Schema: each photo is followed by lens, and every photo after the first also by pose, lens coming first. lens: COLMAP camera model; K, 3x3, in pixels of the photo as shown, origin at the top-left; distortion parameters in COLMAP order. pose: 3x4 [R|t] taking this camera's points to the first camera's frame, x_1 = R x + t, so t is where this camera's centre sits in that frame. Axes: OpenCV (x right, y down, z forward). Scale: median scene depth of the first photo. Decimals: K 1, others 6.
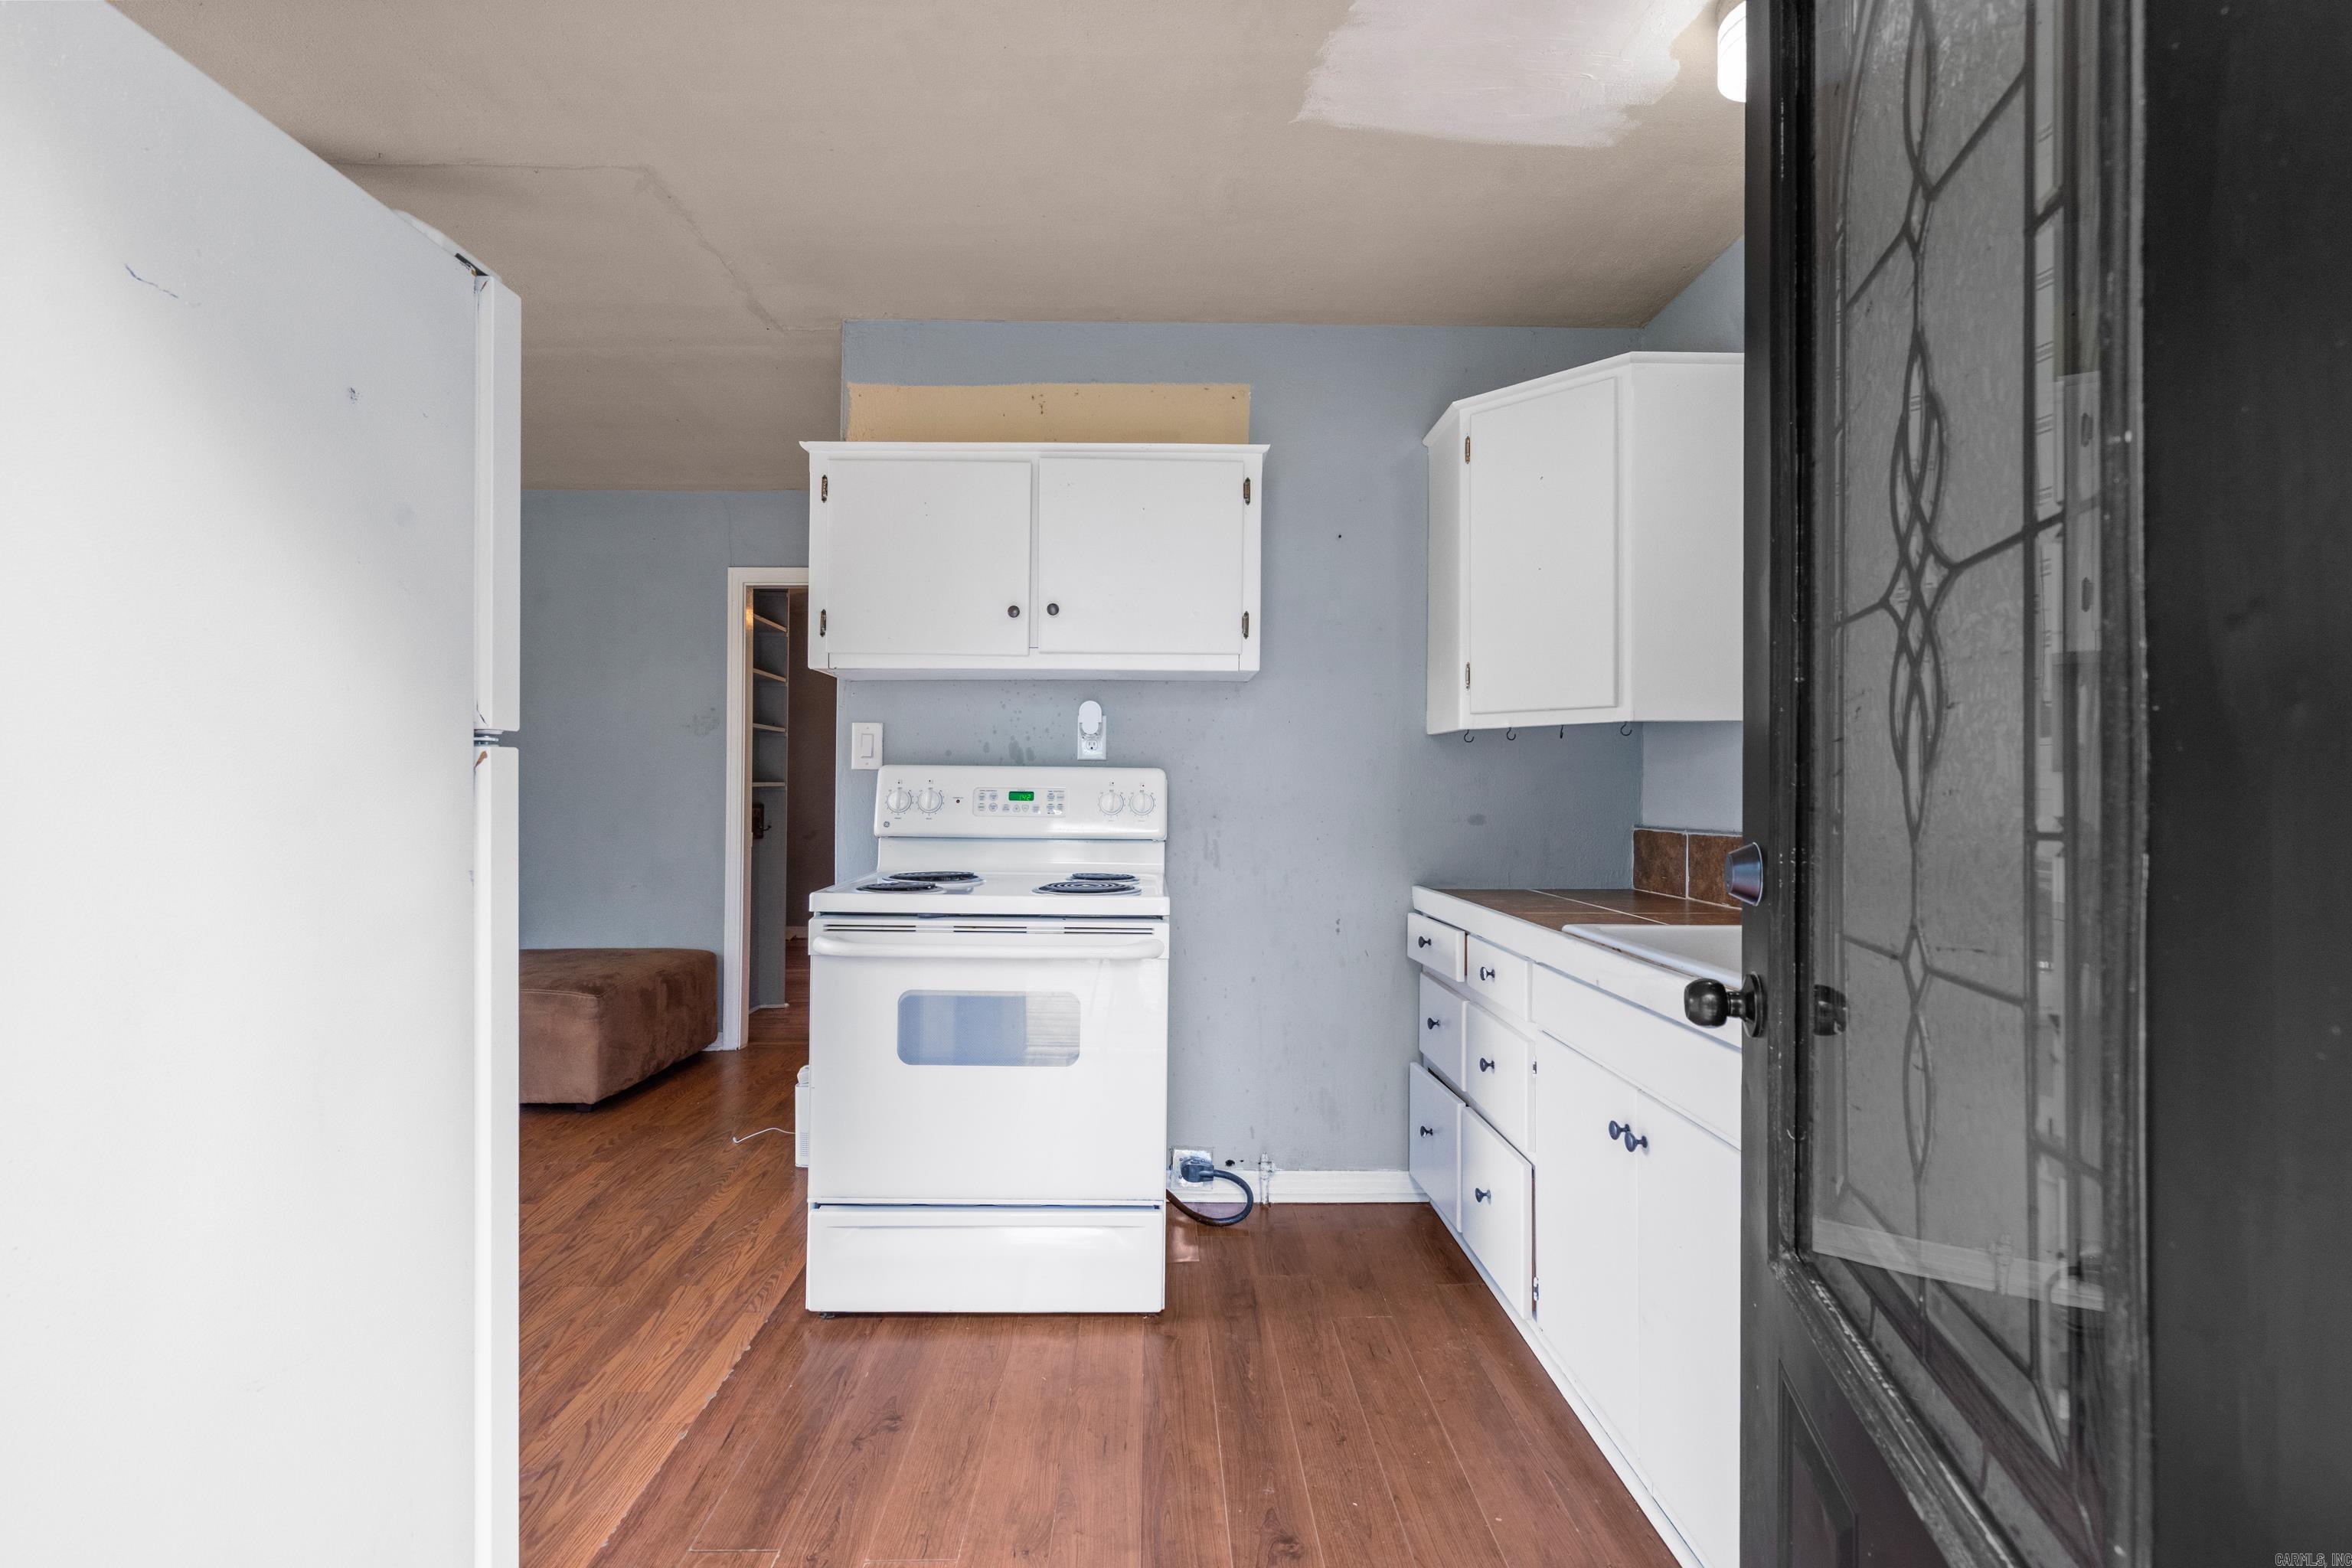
lens RADIAL K [[1064.2, 0, 1175.7], [0, 1064.2, 785.1], [0, 0, 1]] dist [0.003521, -0.000083]
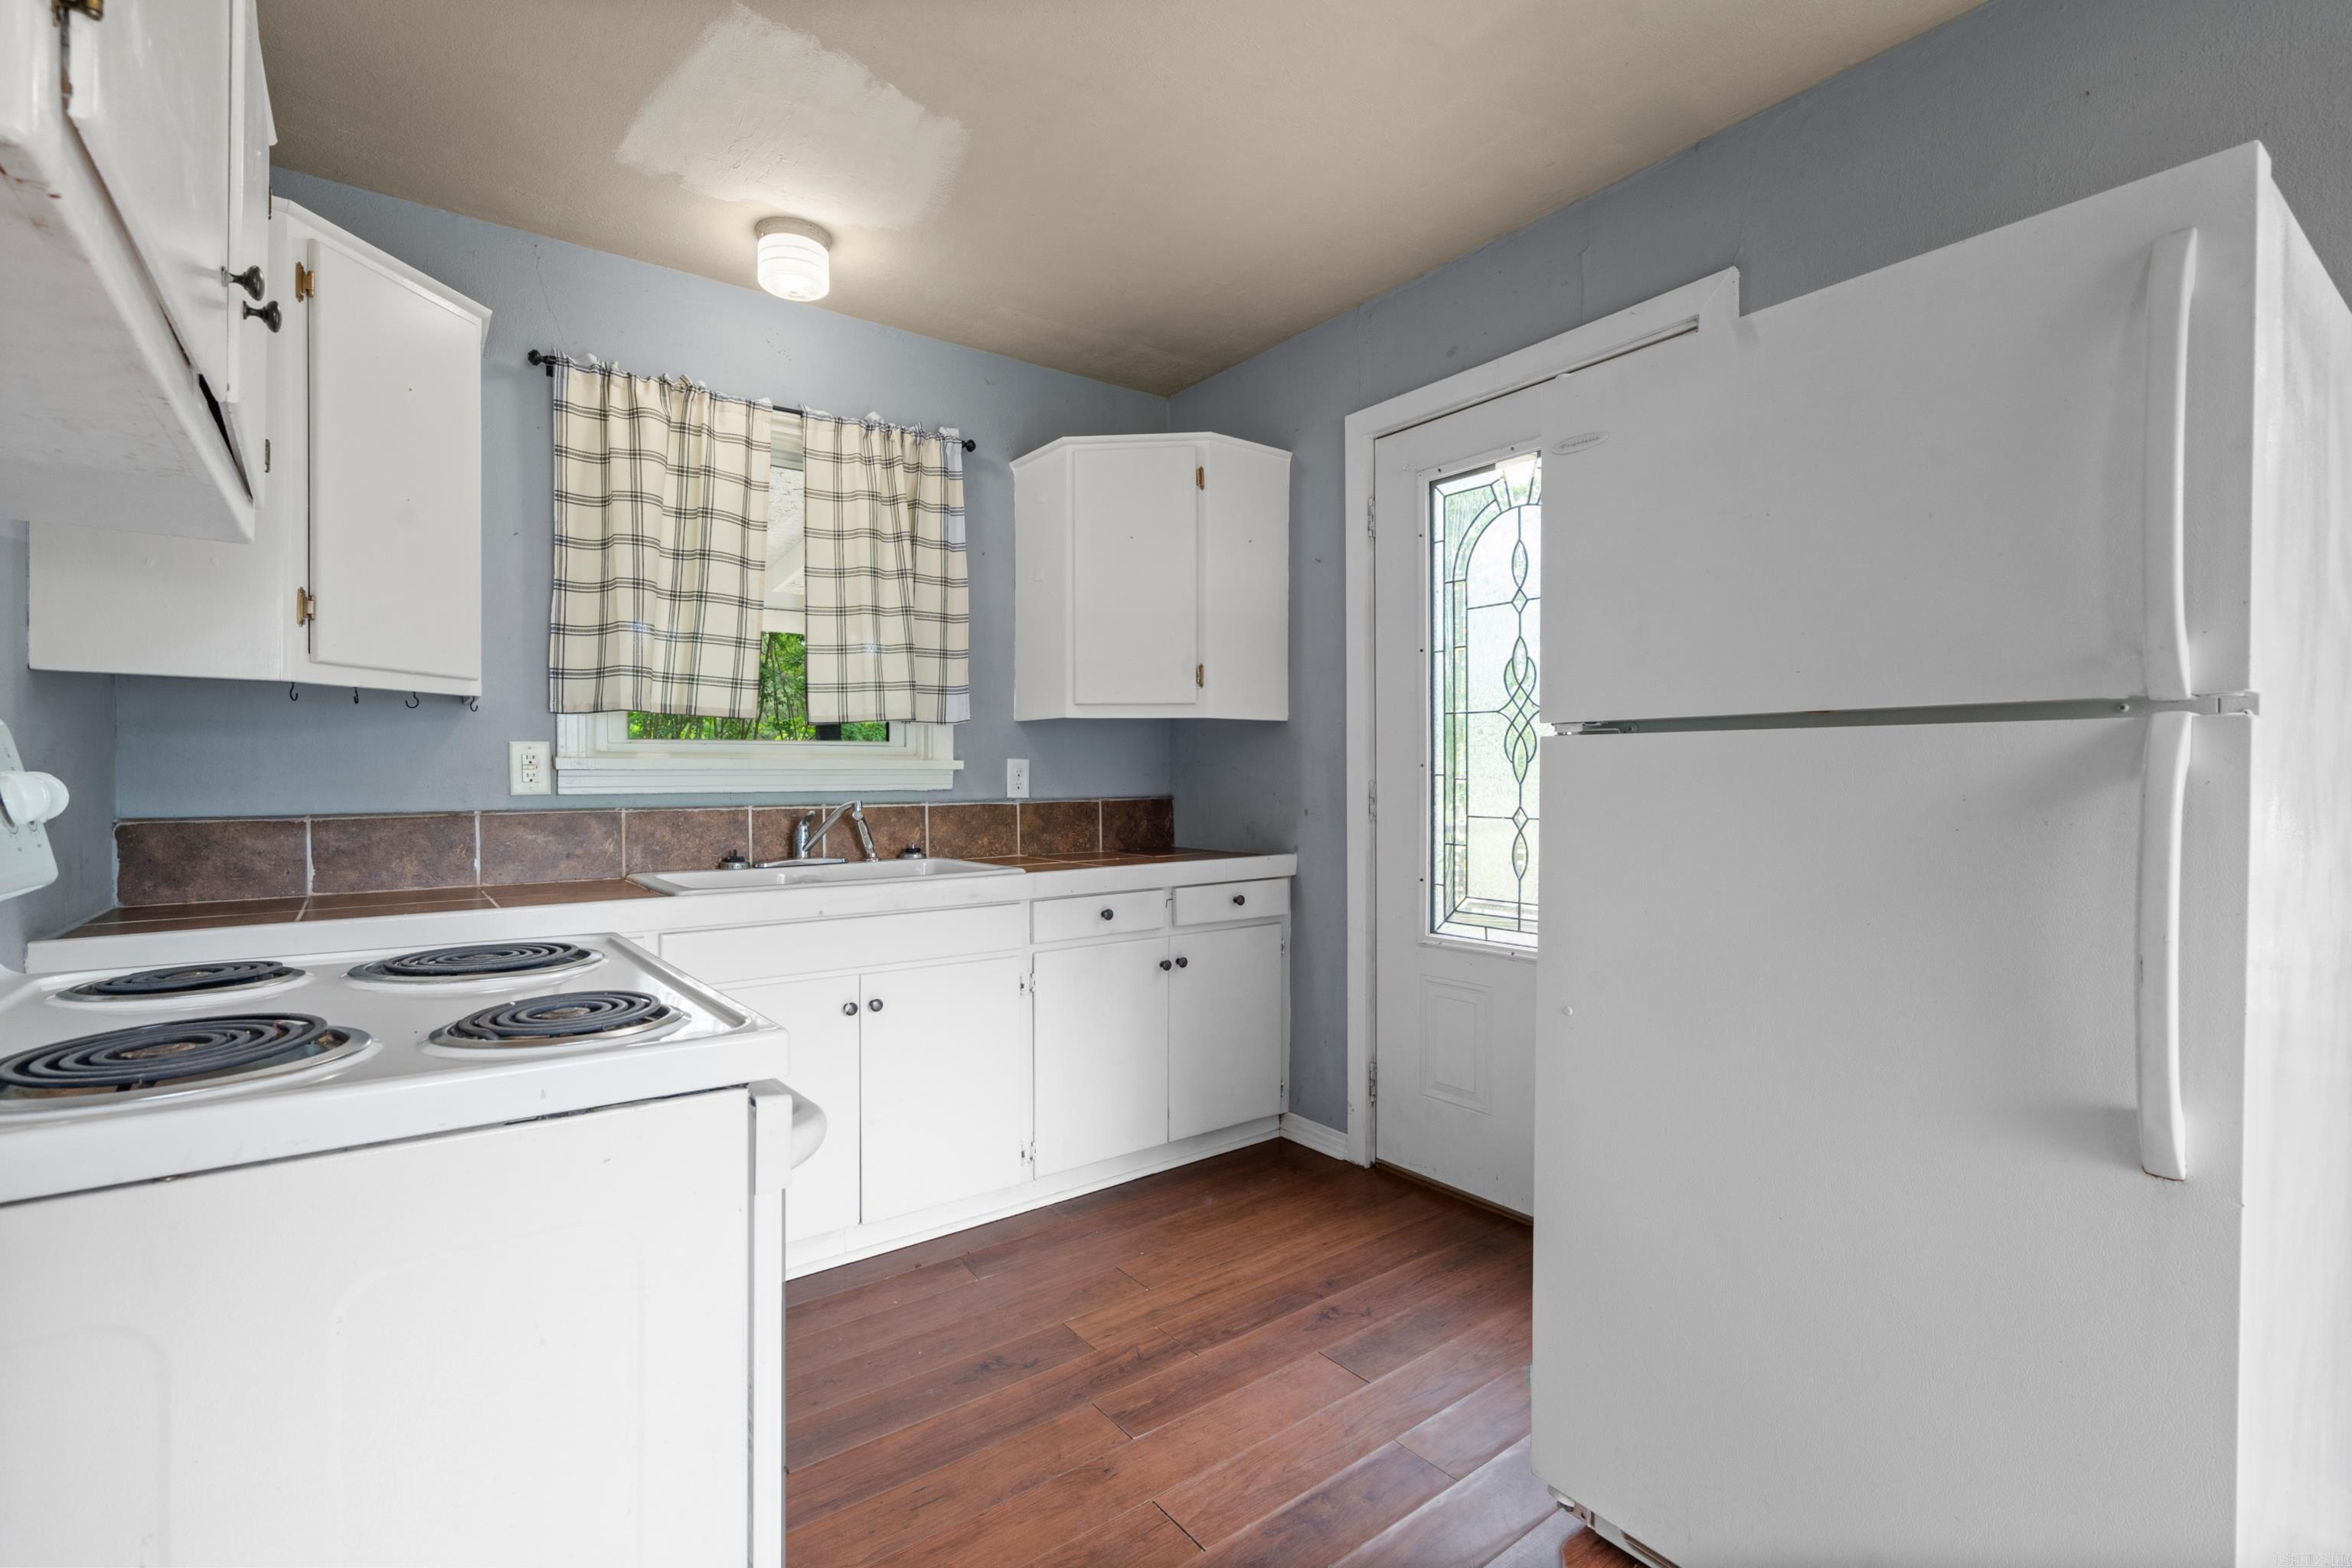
lens RADIAL K [[1064.2, 0, 1160.0], [0, 1064.2, 781.5], [0, 0, 1]] dist [0.003521, -0.000083]
pose [[-0.591269, -0.010008, 0.806412, -0.589070], [-0.006047, 0.999950, 0.007976, 0.003394], [-0.806452, -0.000161, -0.591300, 0.900766]]
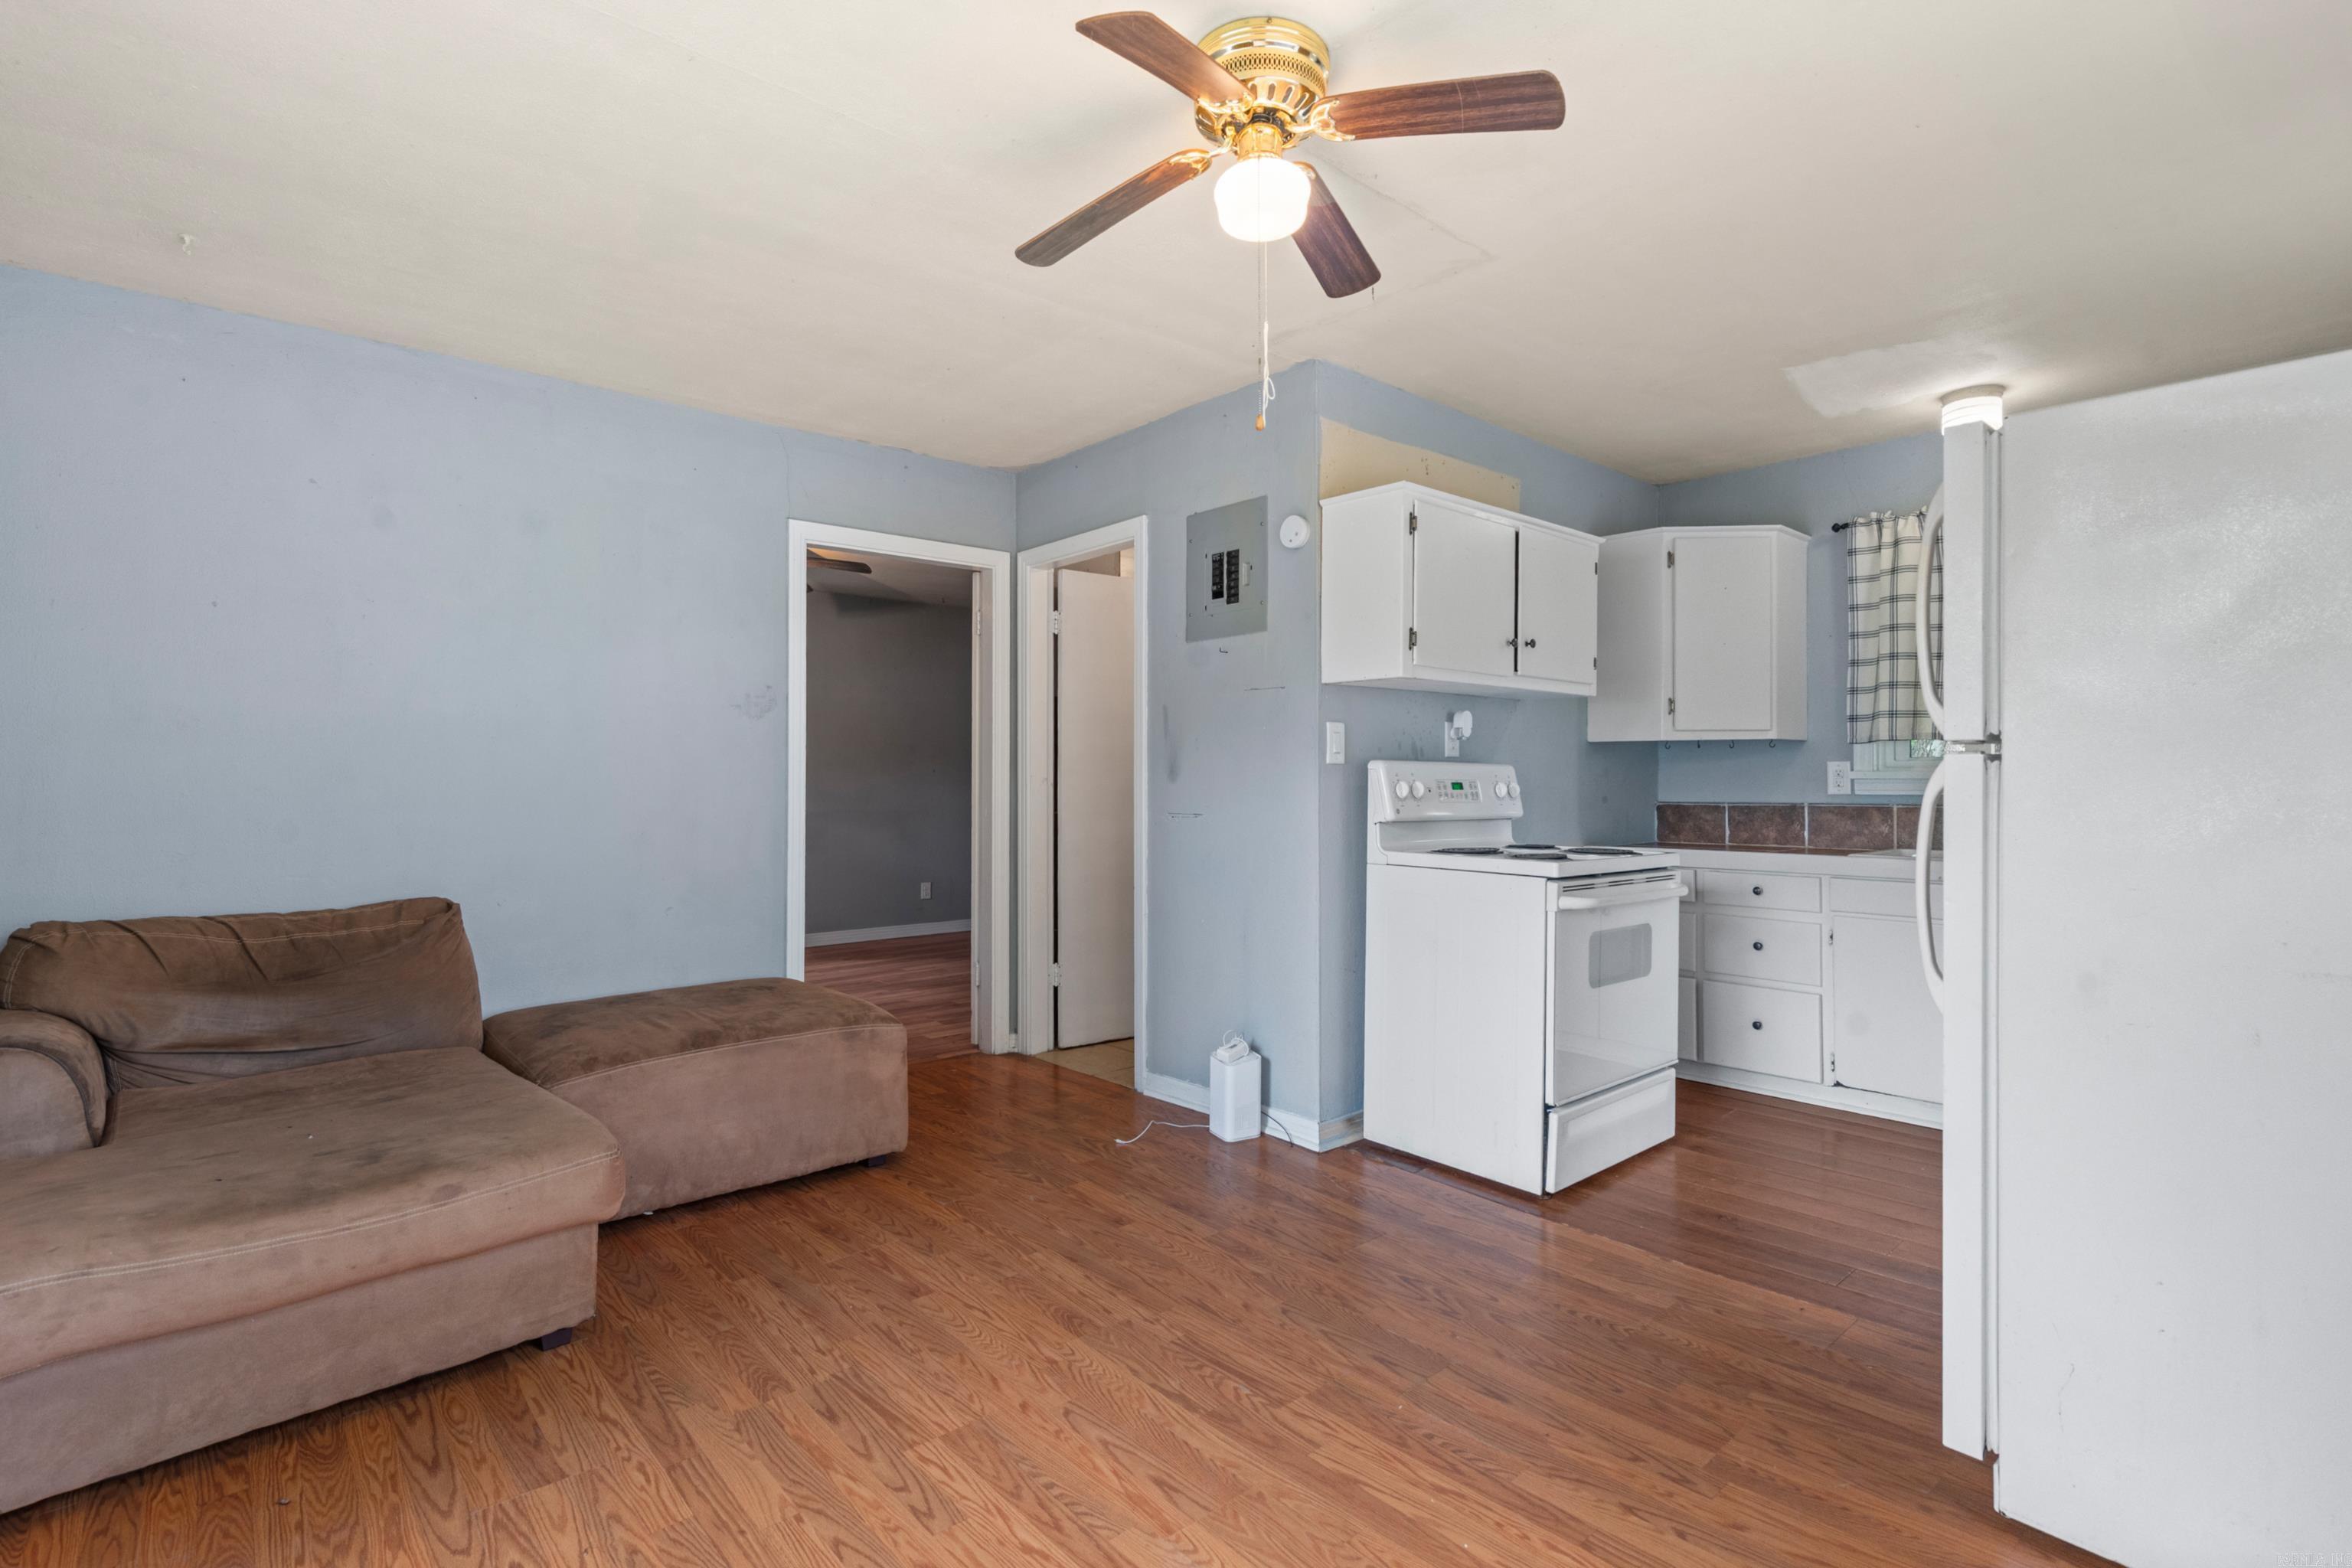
lens RADIAL K [[1064.2, 0, 1169.5], [0, 1064.2, 783.8], [0, 0, 1]] dist [0.003521, -0.000083]
pose [[0.753790, -0.005818, 0.657089, -1.221133], [0.002067, 0.999977, 0.006483, -0.001374], [-0.657112, -0.003528, 0.753785, 0.279715]]
